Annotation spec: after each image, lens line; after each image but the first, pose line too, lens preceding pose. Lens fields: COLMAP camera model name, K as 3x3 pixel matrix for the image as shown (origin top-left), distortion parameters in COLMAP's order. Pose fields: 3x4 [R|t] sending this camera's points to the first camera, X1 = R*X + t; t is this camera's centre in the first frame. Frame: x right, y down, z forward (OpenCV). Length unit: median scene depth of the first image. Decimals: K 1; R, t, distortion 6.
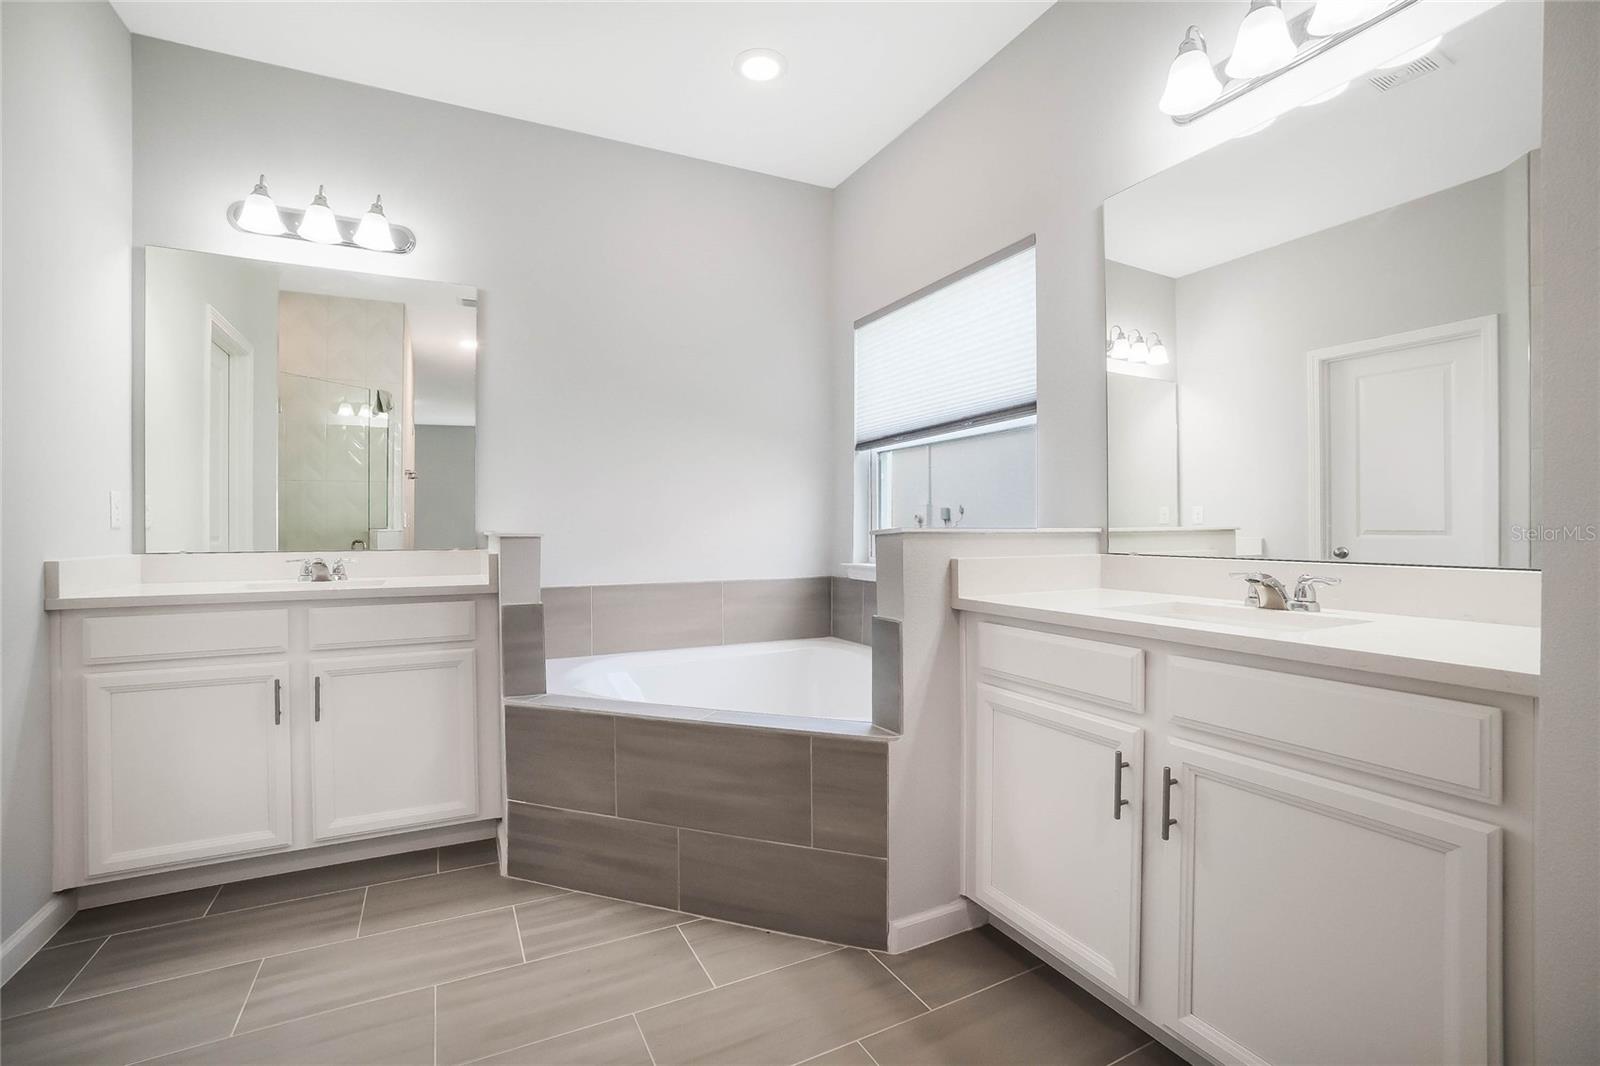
lens RADIAL K [[699.3, 0, 797.9], [0, 699.3, 531.8], [0, 0, 1]] dist [-0.020228, 0.000429]
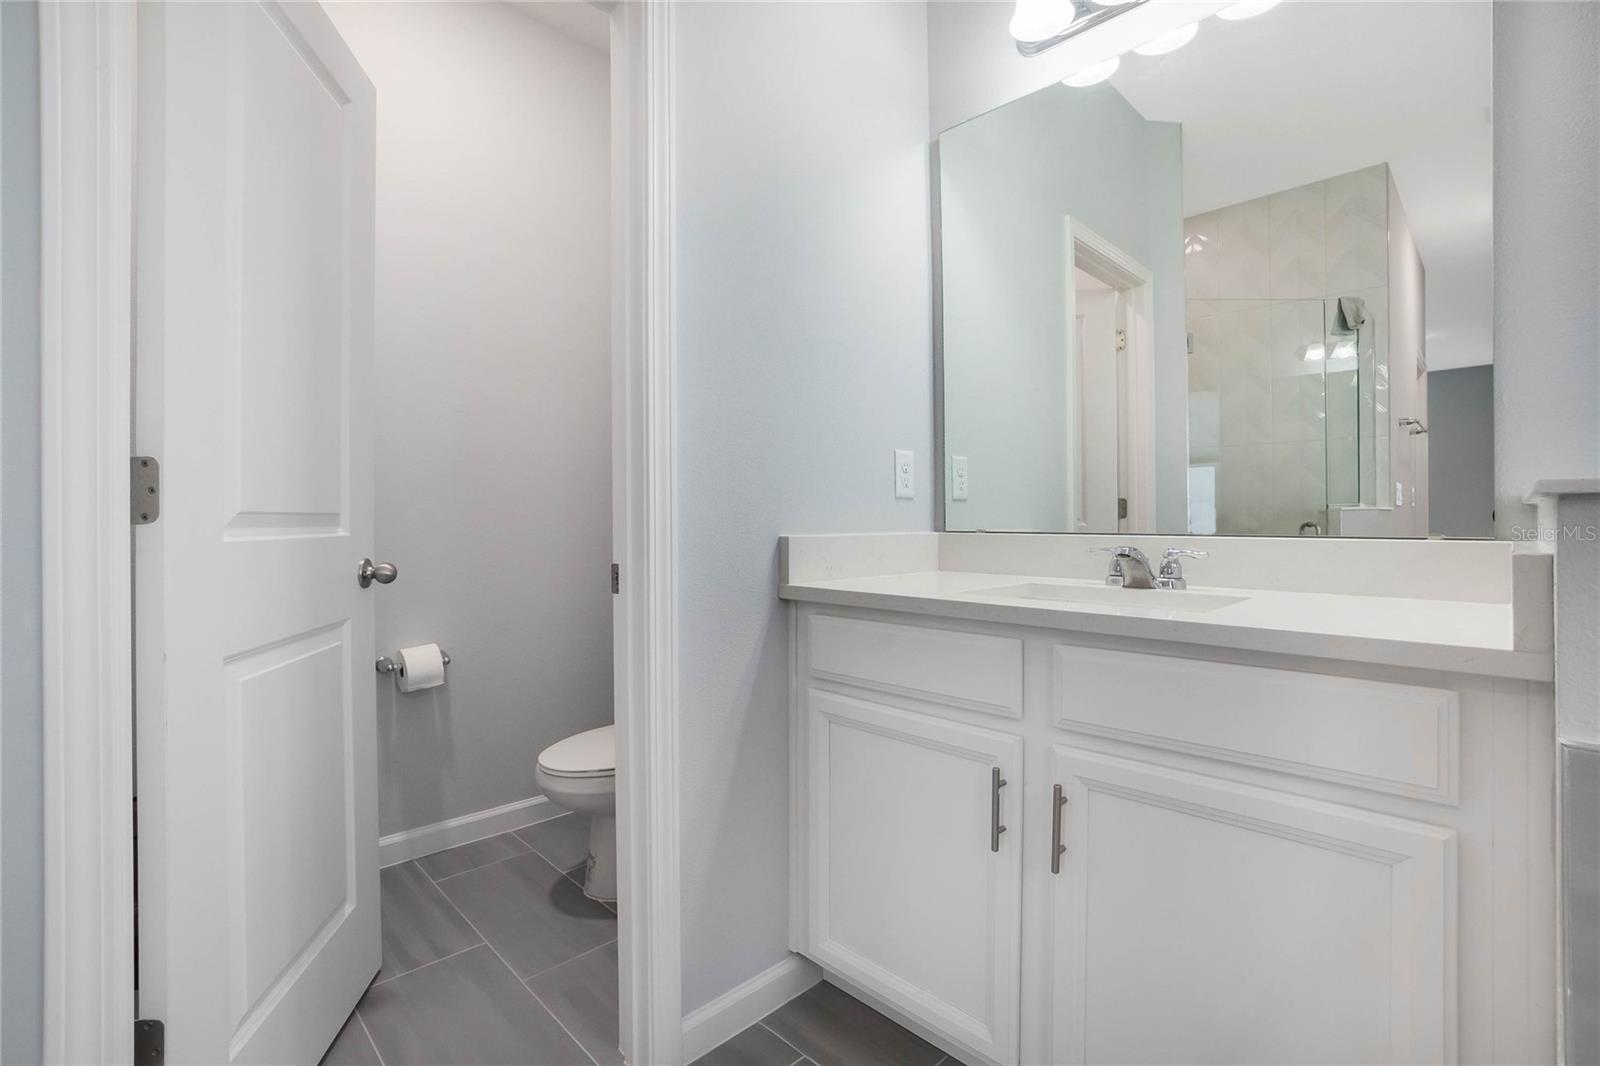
lens RADIAL K [[699.3, 0, 797.1], [0, 699.3, 521.6], [0, 0, 1]] dist [-0.020228, 0.000429]
pose [[0.295941, 0.005339, -0.955191, -0.245927], [-0.000024, 0.999984, 0.005582, 0.015649], [0.955206, -0.001629, 0.295936, 0.604071]]
